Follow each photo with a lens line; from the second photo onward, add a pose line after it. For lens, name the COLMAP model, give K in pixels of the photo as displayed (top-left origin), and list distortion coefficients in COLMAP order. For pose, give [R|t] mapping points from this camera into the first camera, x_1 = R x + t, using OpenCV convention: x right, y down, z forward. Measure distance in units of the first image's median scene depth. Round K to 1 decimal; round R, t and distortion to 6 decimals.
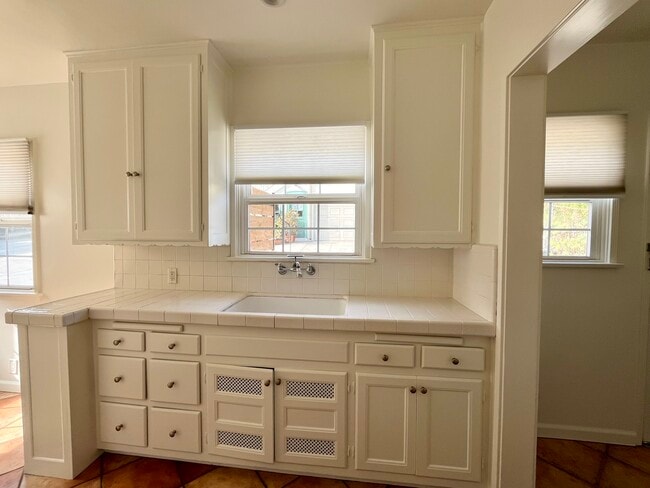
lens RADIAL K [[270.4, 0, 324.1], [0, 270.4, 243.8], [0, 0, 1]] dist [0.001300, -0.000022]
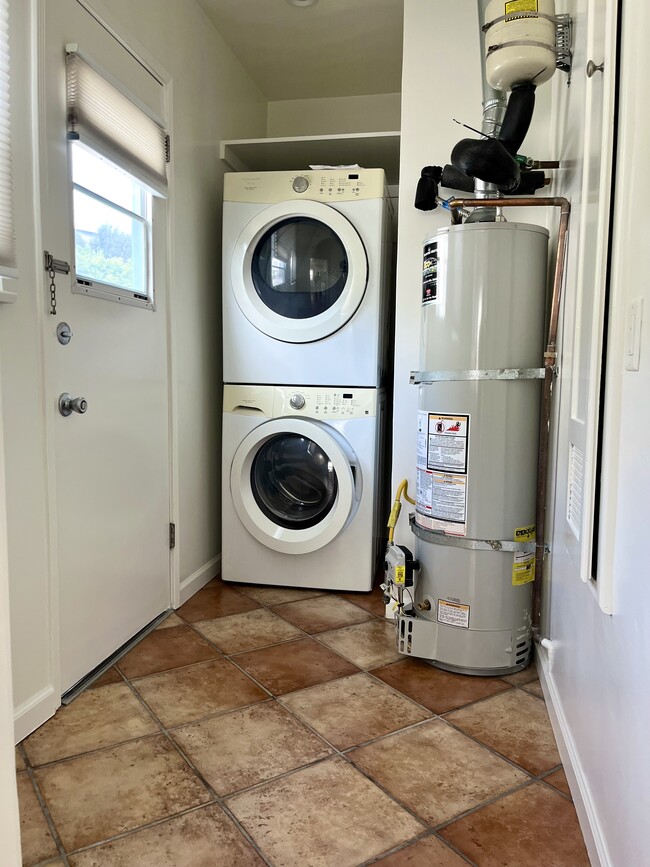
lens RADIAL K [[658.1, 0, 323.5], [0, 658.1, 436.8], [0, 0, 1]] dist [0.033172, -0.037331]
pose [[0.071609, -0.088195, 0.993526, 0.143725], [0.028852, 0.995849, 0.086322, 0.221957], [-0.997015, 0.022484, 0.073856, 0.496028]]
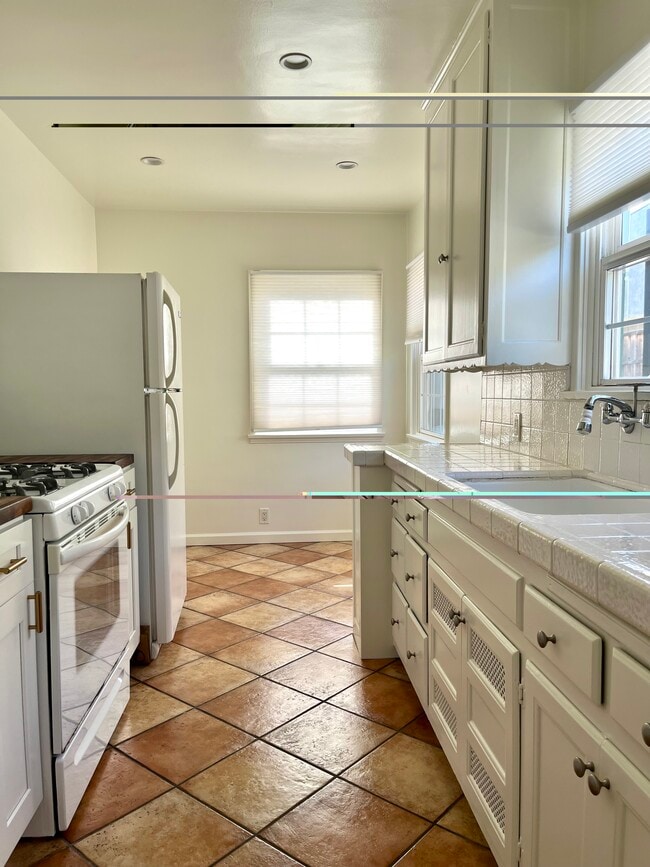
lens RADIAL K [[658.1, 0, 319.7], [0, 658.1, 429.6], [0, 0, 1]] dist [0.033172, -0.037331]
pose [[0.189992, 0.052792, -0.980365, 0.858343], [-0.037321, 0.998220, 0.046521, 0.095731], [0.981076, 0.027750, 0.191624, 0.443984]]
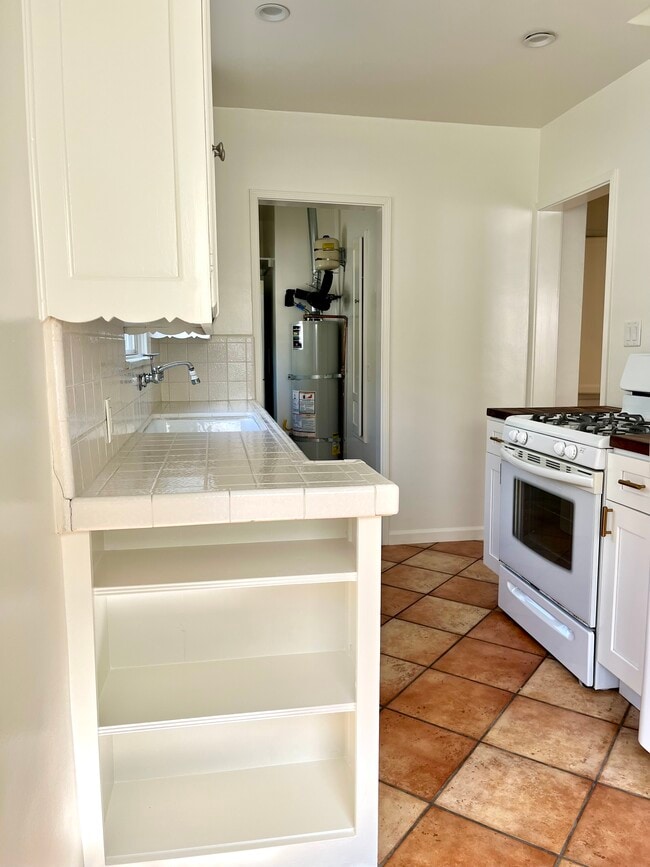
lens RADIAL K [[658.1, 0, 327.1], [0, 658.1, 436.6], [0, 0, 1]] dist [0.033172, -0.037331]
pose [[-0.291165, -0.127370, 0.948156, -1.874273], [0.040104, 0.988601, 0.145118, 0.031988], [-0.955832, 0.080279, -0.282738, 1.241740]]
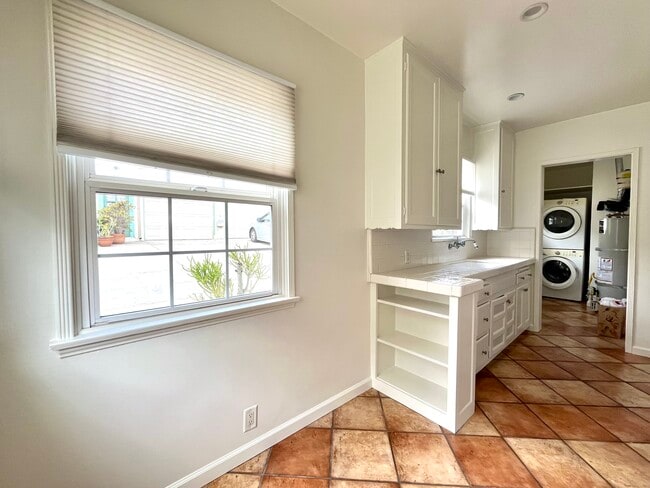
lens RADIAL K [[270.4, 0, 325.6], [0, 270.4, 242.5], [0, 0, 1]] dist [0.001300, -0.000022]
pose [[0.665824, -0.029897, 0.745510, -2.135818], [0.033185, 0.999395, 0.010441, 0.041264], [-0.745370, 0.017789, 0.666413, 0.610409]]
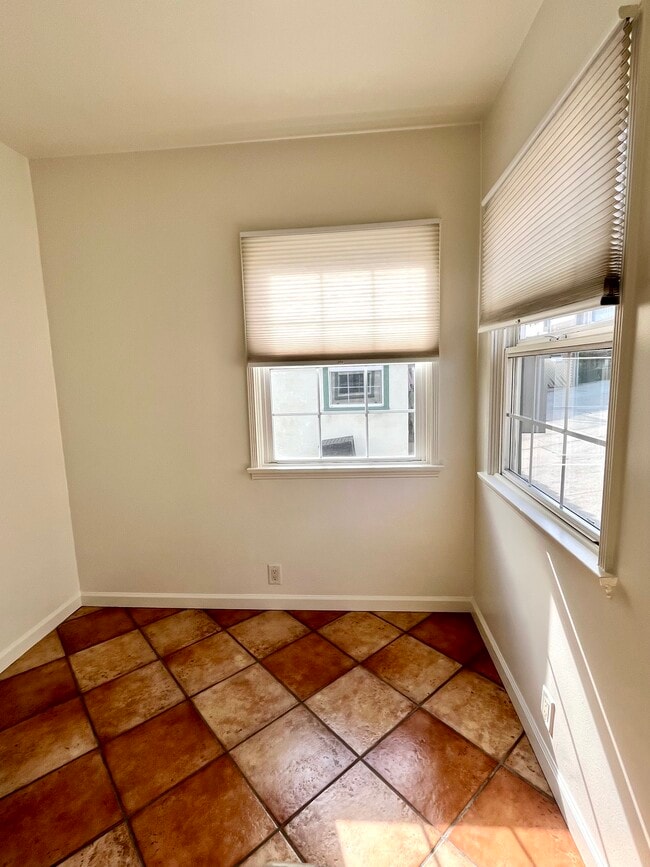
lens RADIAL K [[417.8, 0, 325.7], [0, 417.8, 431.4], [0, 0, 1]] dist [-0.009222, 0.000349]
pose [[0.038604, 0.134320, -0.990186, -0.868998], [-0.015032, 0.990890, 0.133830, -0.042123], [0.999142, 0.009719, 0.040272, 0.921253]]
